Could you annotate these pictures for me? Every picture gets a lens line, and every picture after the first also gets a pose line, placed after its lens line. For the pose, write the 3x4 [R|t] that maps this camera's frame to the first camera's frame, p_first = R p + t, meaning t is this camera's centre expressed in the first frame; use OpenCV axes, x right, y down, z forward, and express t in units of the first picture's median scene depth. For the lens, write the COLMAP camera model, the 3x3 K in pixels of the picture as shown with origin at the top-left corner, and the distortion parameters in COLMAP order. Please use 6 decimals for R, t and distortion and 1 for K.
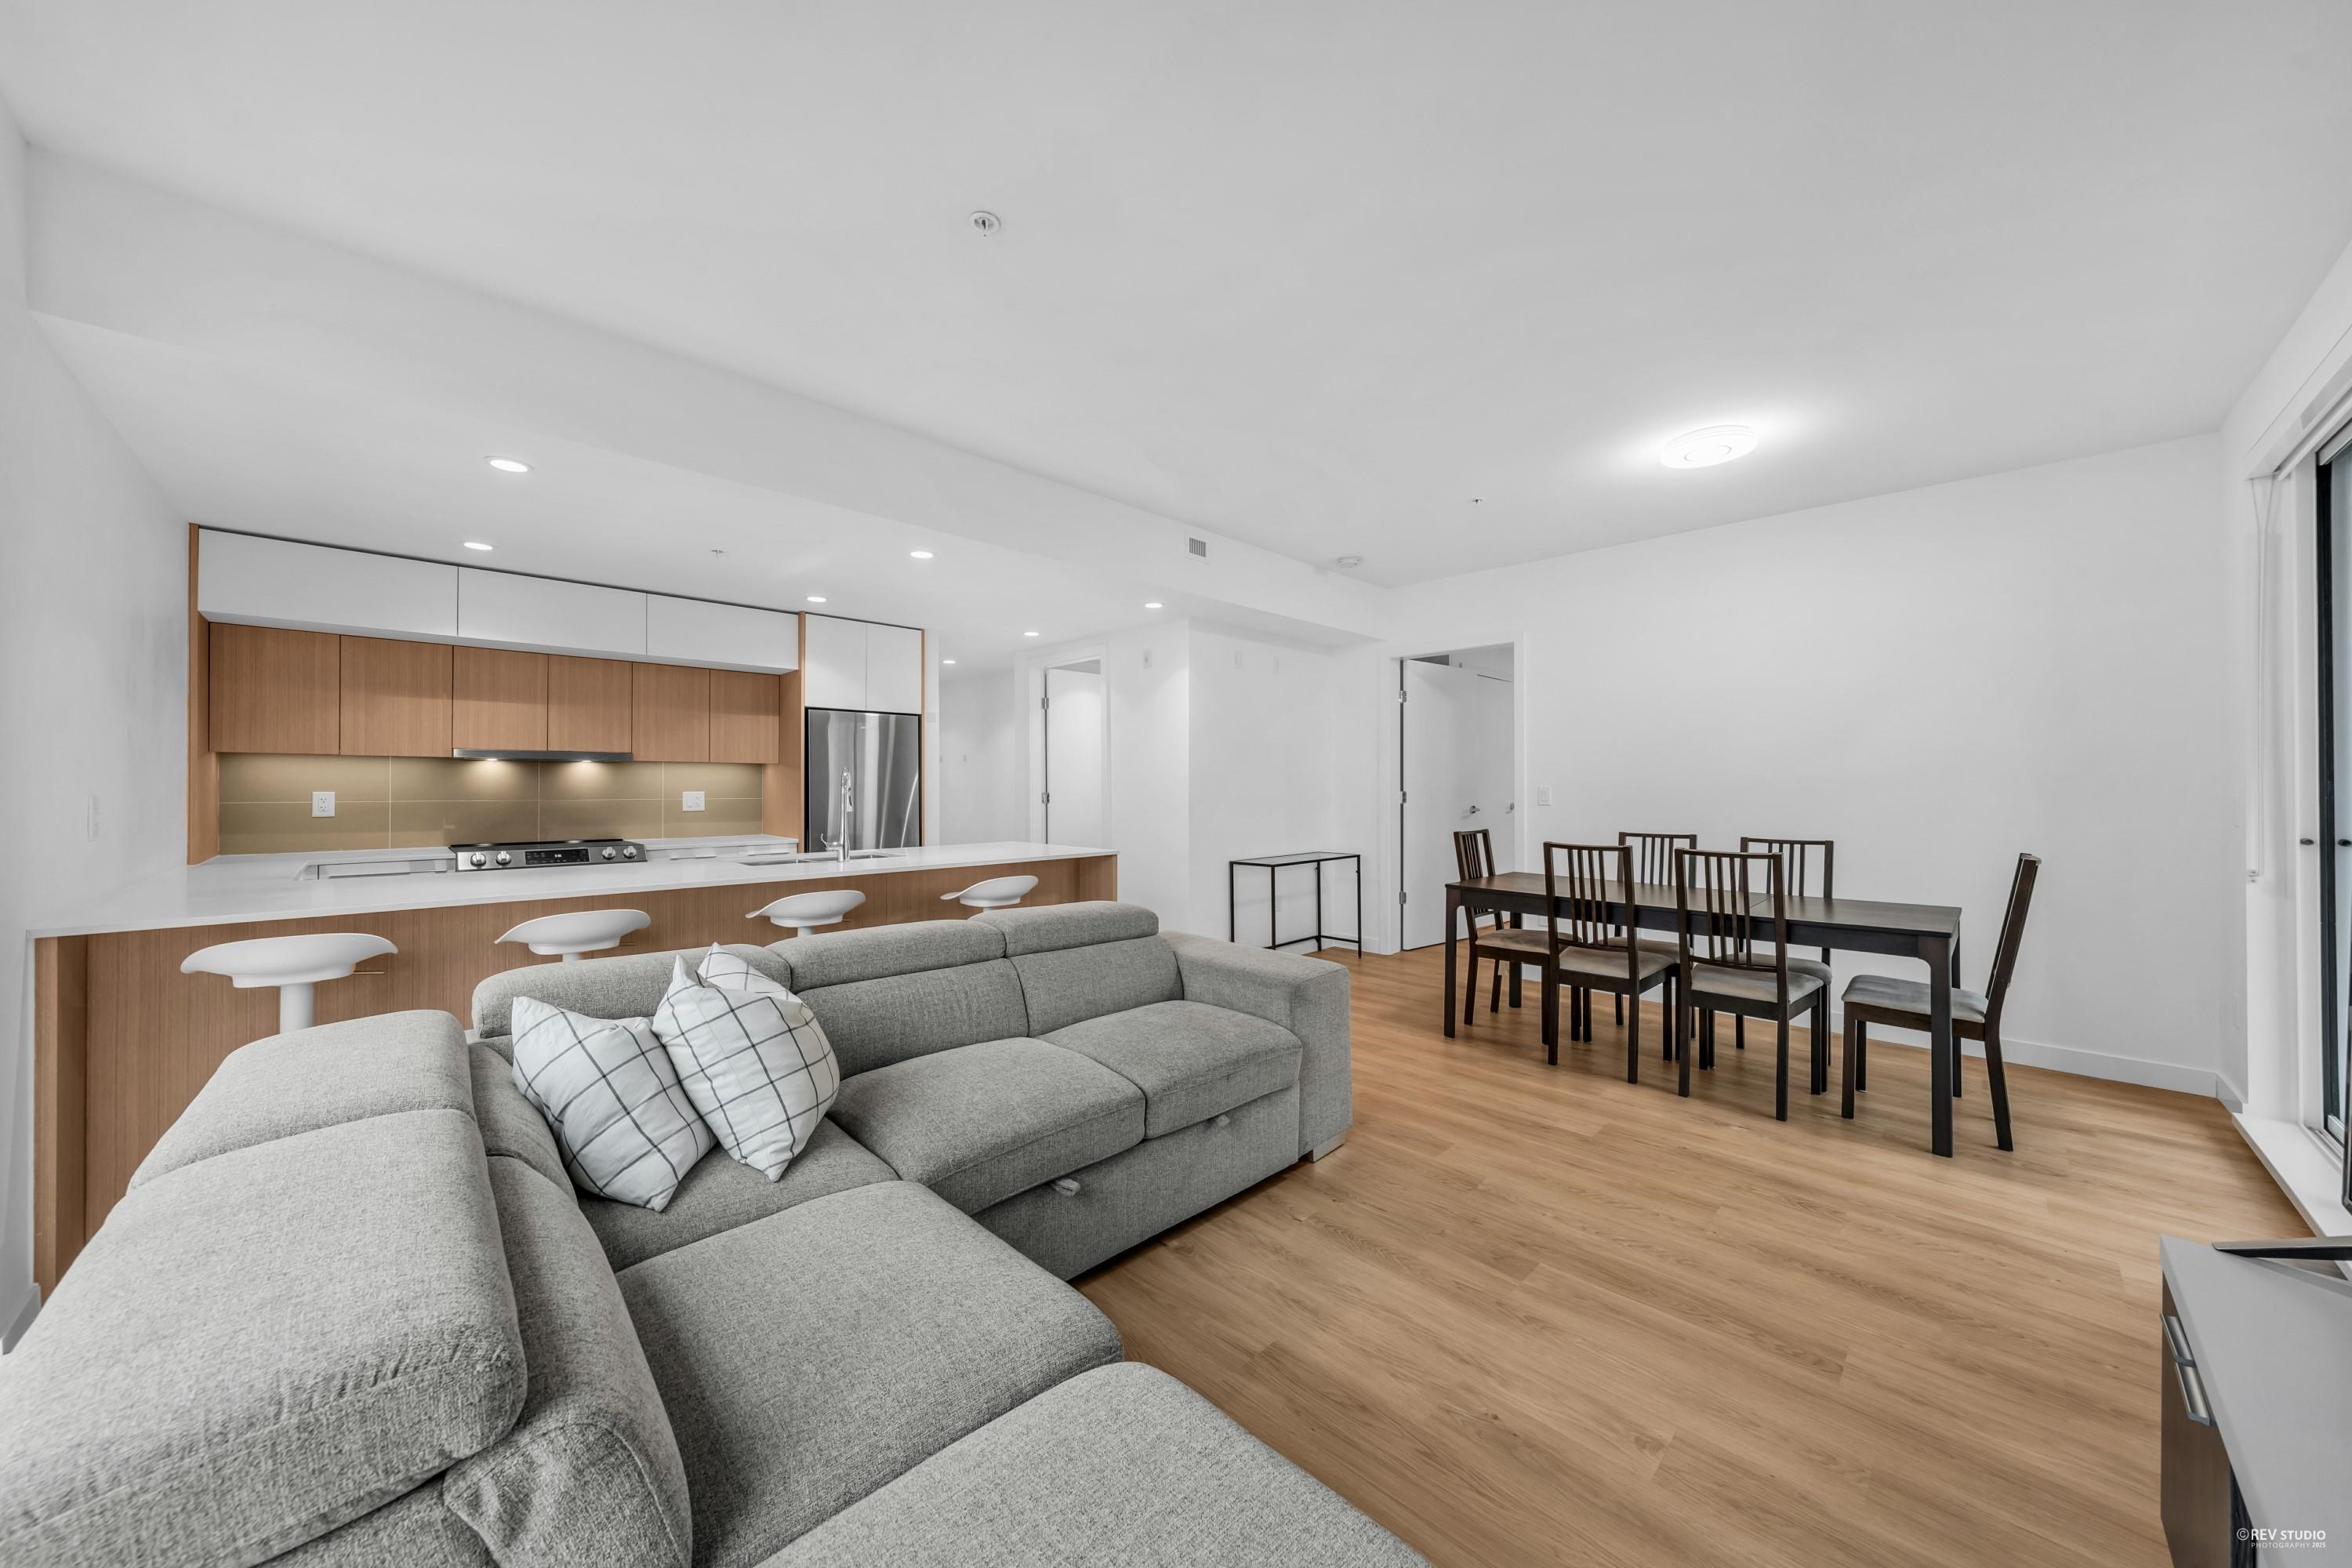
lens RADIAL K [[804.9, 0, 1166.2], [0, 804.9, 778.3], [0, 0, 1]] dist [-0.001577, -0.000138]
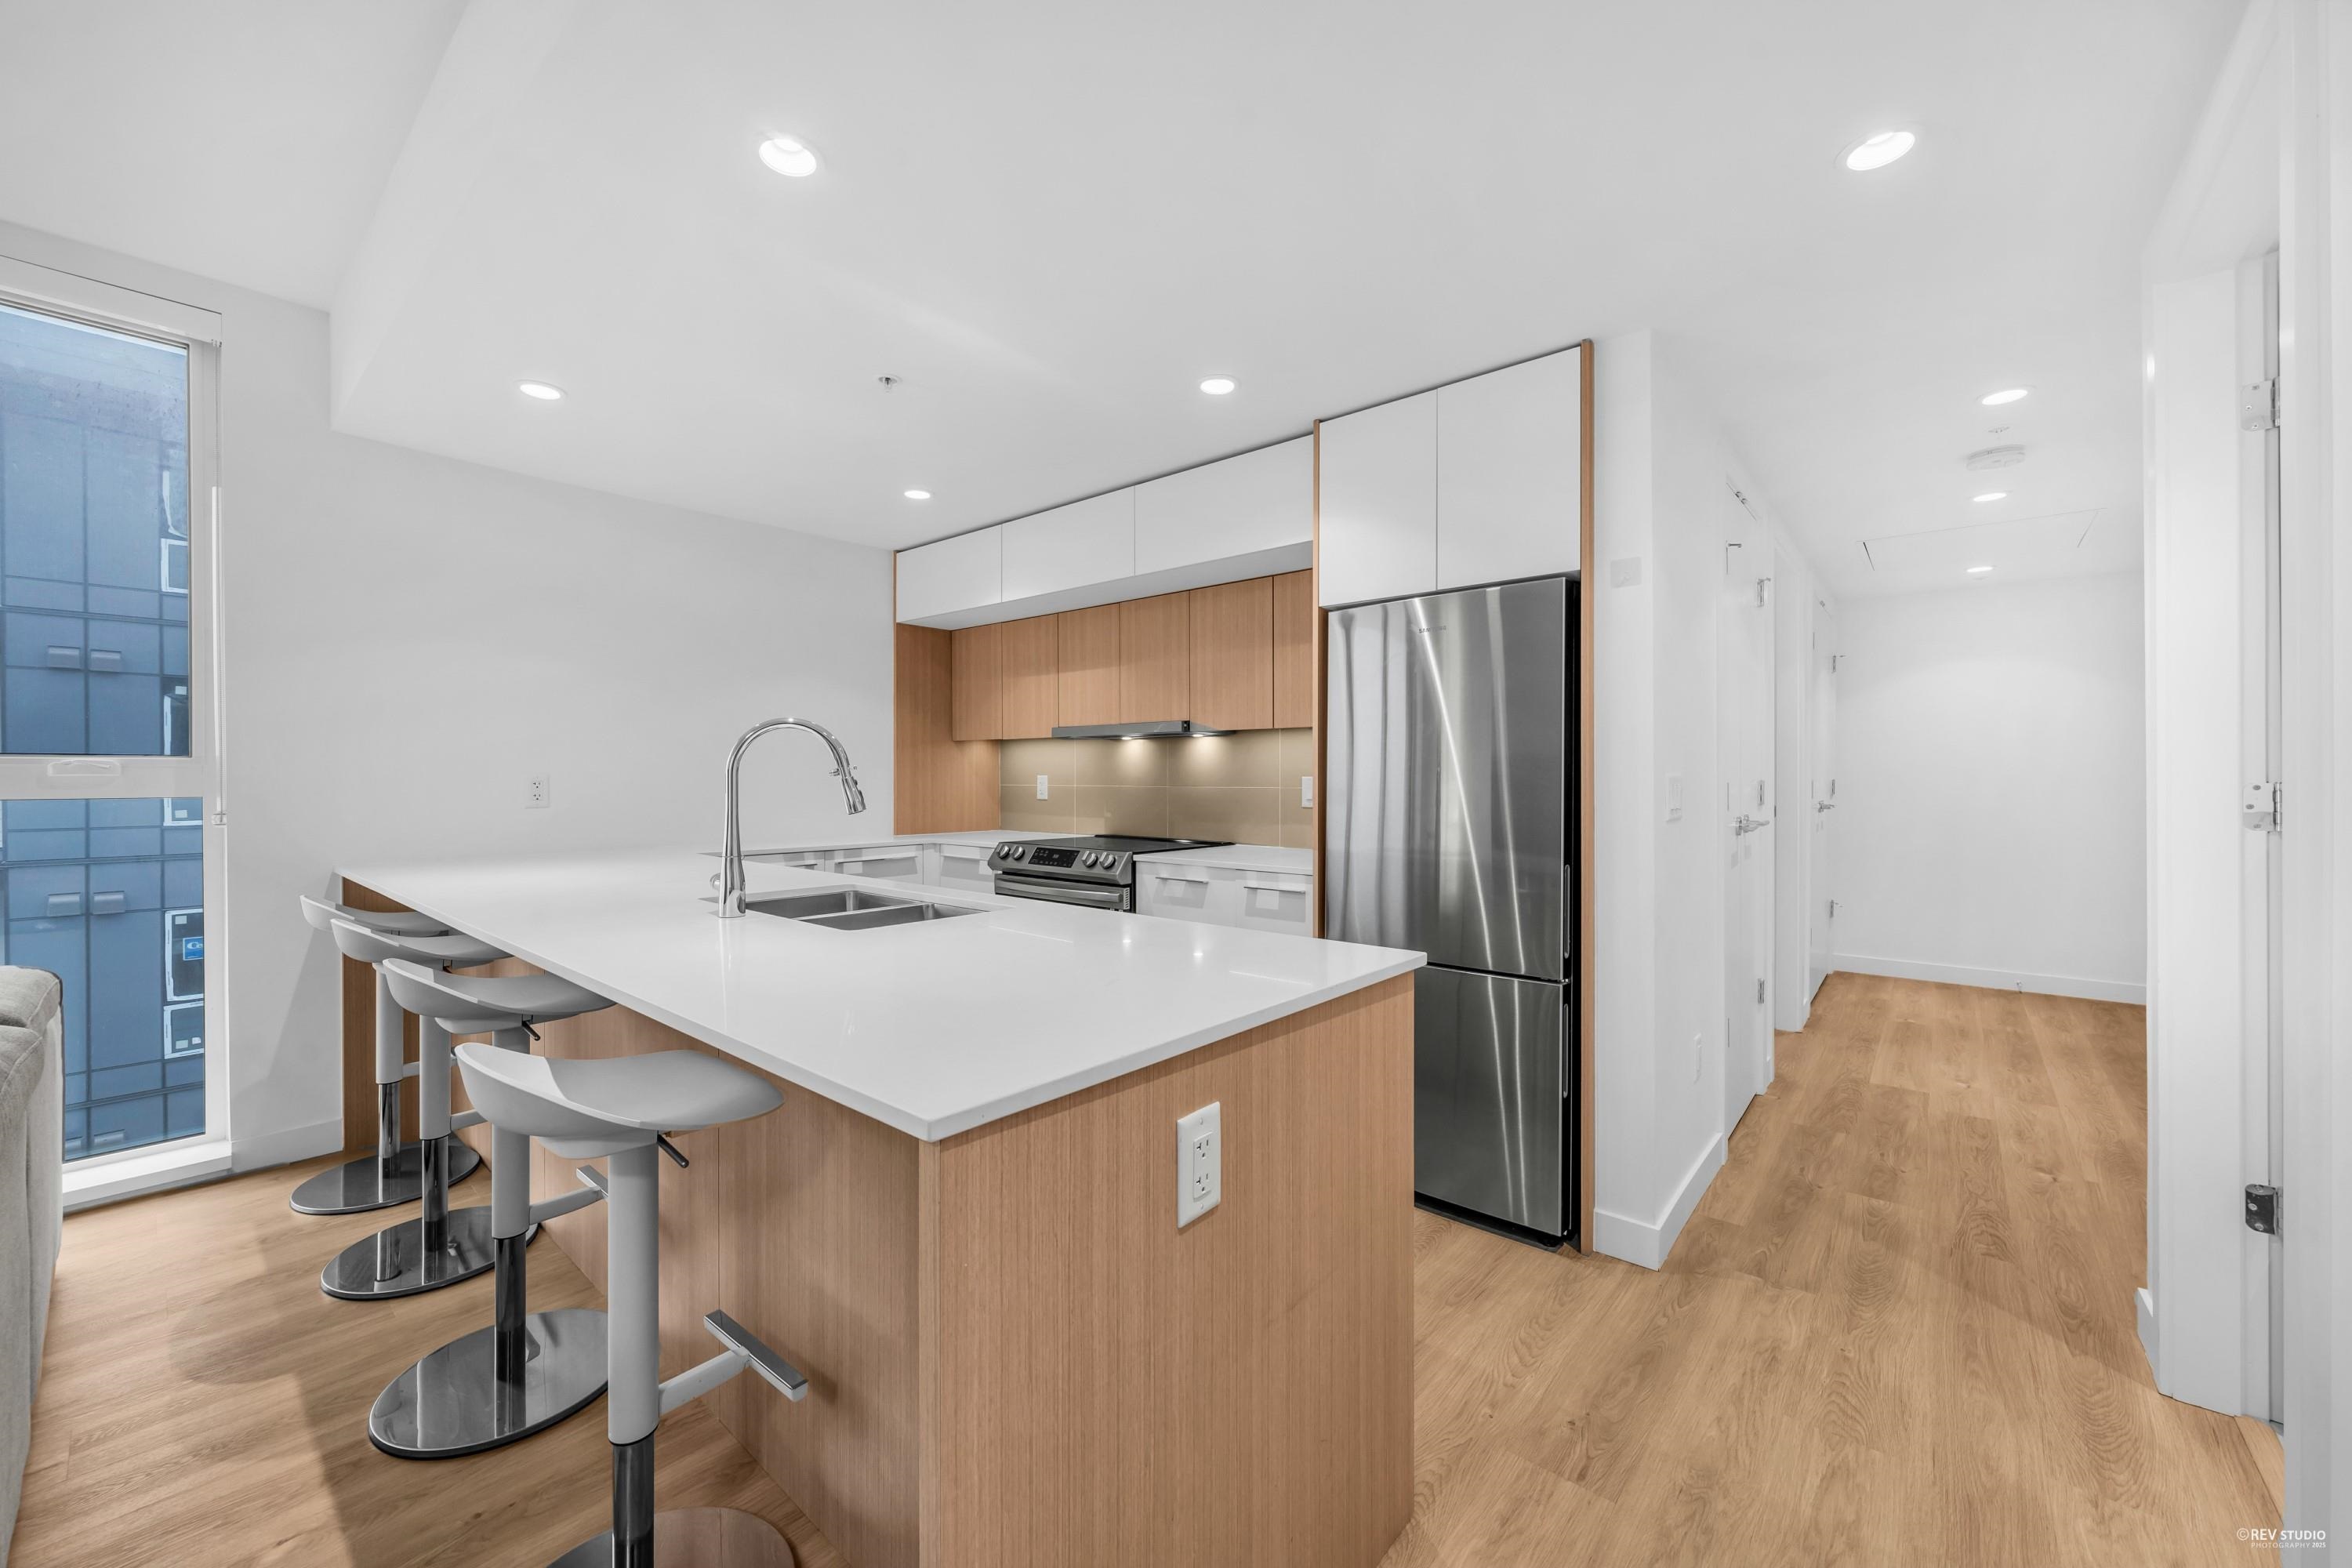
lens RADIAL K [[895.1, 0, 1167.7], [0, 895.1, 785.6], [0, 0, 1]] dist [-0.001833, -0.000250]
pose [[0.085784, 0.009285, -0.996270, 0.128398], [0.008907, 0.999909, 0.010086, 0.020288], [0.996274, -0.009739, 0.085694, 1.066272]]
